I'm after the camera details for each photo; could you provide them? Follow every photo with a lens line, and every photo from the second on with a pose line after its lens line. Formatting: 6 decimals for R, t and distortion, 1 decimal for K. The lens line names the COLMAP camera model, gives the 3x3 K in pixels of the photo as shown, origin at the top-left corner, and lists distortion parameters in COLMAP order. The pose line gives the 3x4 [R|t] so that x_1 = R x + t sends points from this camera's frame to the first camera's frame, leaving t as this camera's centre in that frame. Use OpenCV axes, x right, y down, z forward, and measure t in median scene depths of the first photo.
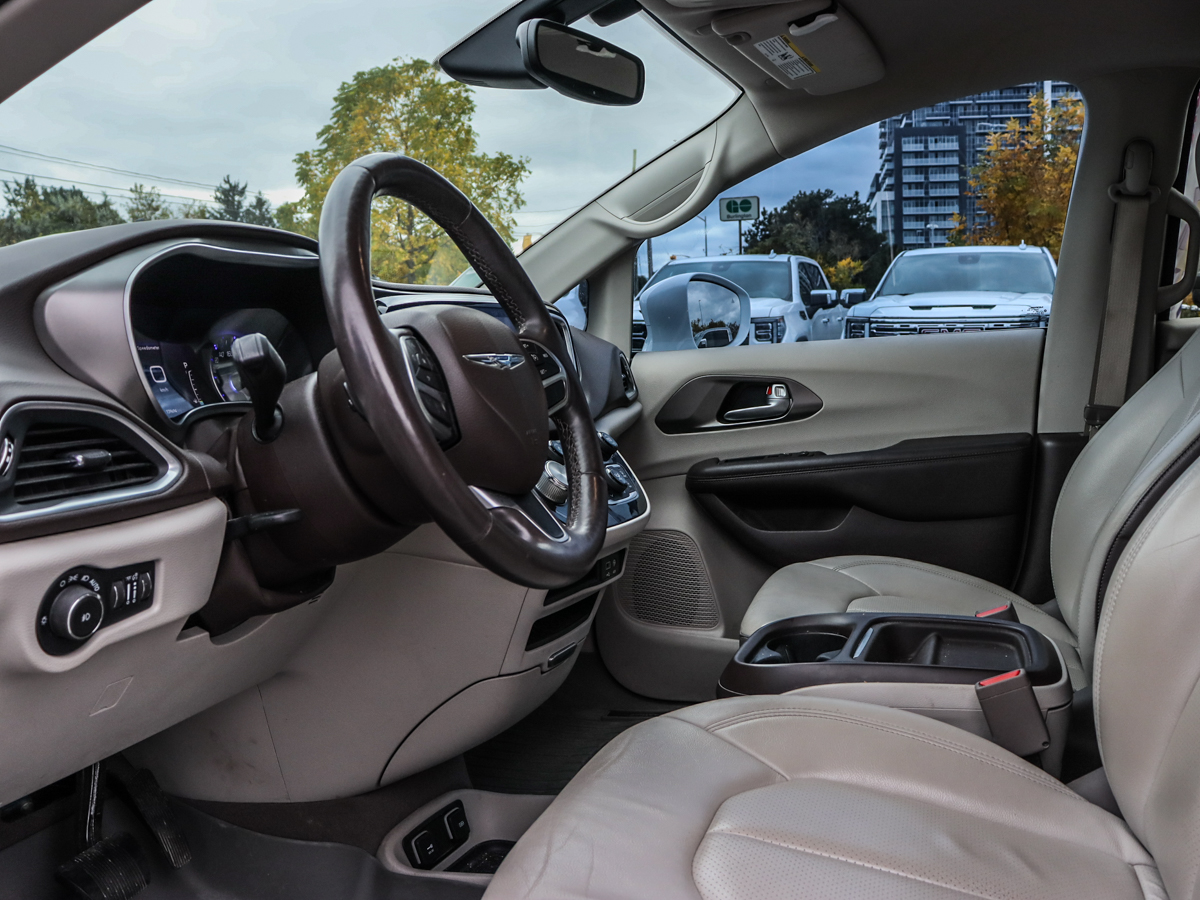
lens RADIAL K [[1111.2, 0, 600.0], [0, 1111.2, 450.0], [0, 0, 1]] dist [-0.162991, 0.132933]
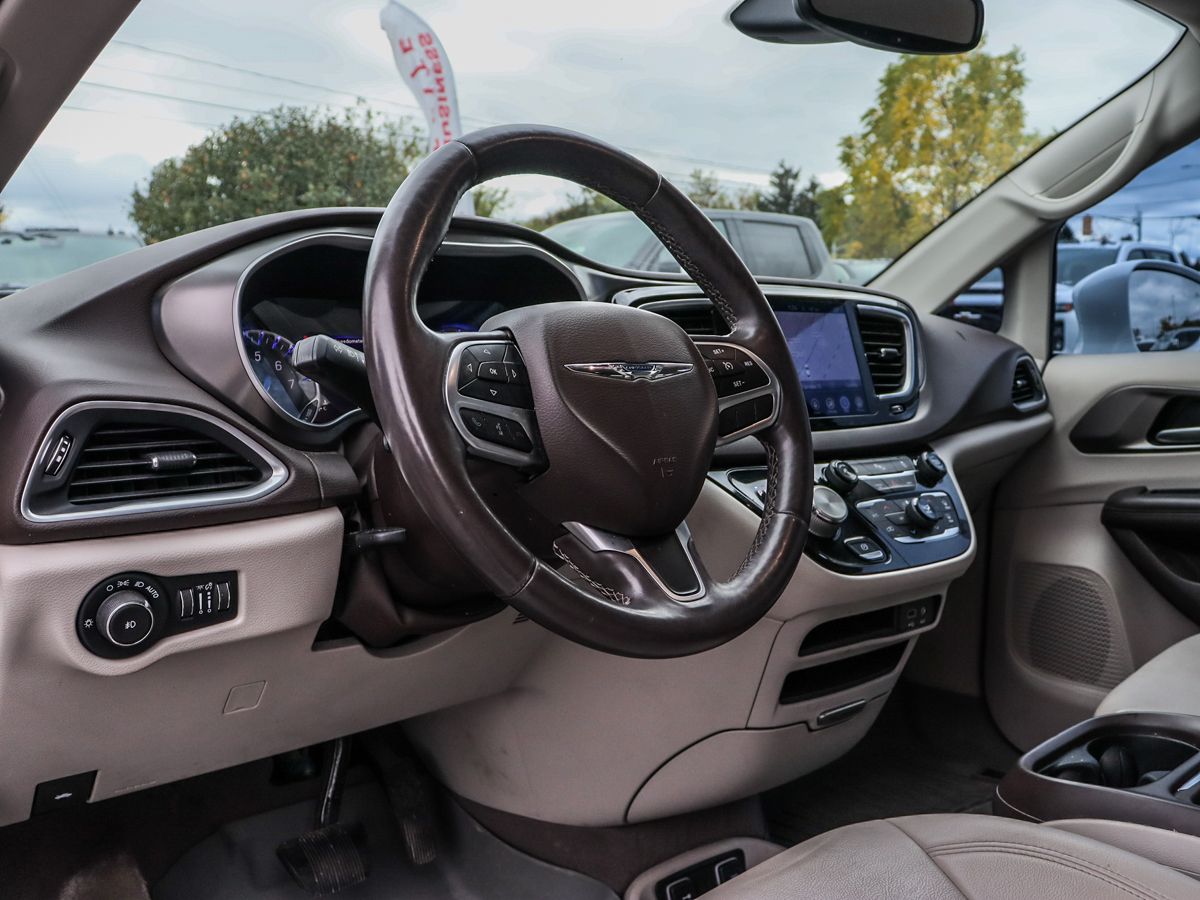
lens RADIAL K [[1111.2, 0, 600.0], [0, 1111.2, 450.0], [0, 0, 1]] dist [-0.162991, 0.132933]
pose [[0.885719, 0.067191, -0.459333, 0.190314], [-0.060397, 0.997739, 0.029488, -0.032146], [0.460275, 0.001624, 0.887775, 0.185152]]
